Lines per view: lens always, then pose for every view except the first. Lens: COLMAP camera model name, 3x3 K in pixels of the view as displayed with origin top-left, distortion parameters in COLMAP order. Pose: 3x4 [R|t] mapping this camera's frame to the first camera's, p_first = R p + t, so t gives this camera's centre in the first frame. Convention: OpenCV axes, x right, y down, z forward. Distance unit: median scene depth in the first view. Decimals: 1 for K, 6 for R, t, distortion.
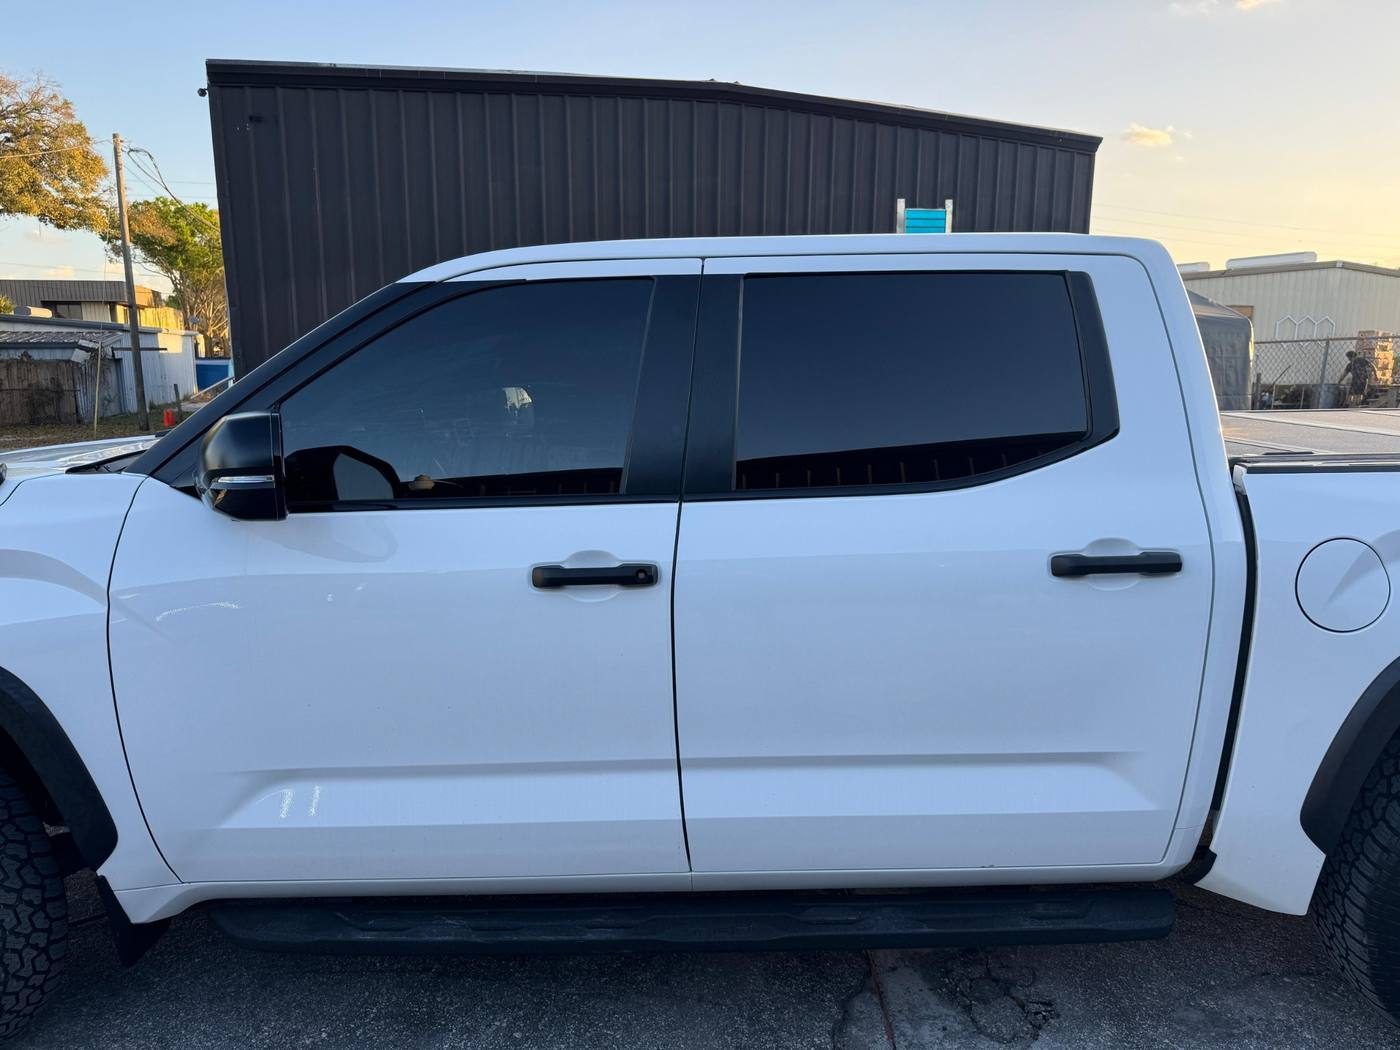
lens RADIAL K [[985.9, 0, 700.0], [0, 985.9, 525.0], [0, 0, 1]] dist [0.058937, -0.070525]
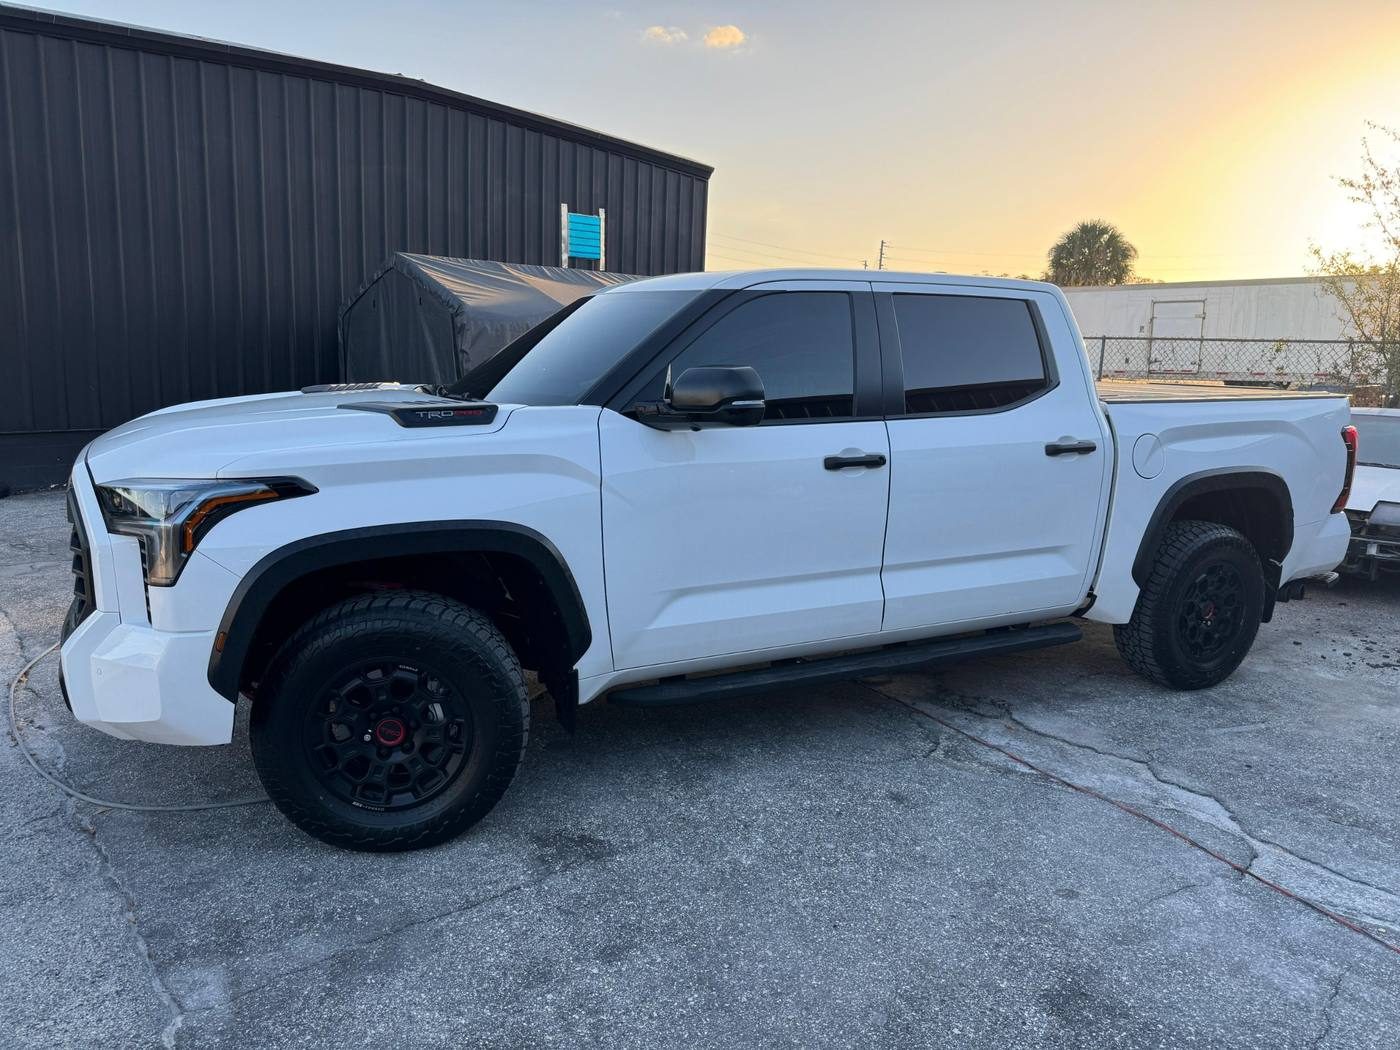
lens RADIAL K [[985.9, 0, 700.0], [0, 985.9, 525.0], [0, 0, 1]] dist [0.058937, -0.070525]
pose [[0.895159, -0.053312, 0.442547, -1.071550], [0.049105, 0.998574, 0.020968, 0.107268], [-0.443033, 0.002961, 0.896500, -0.435865]]
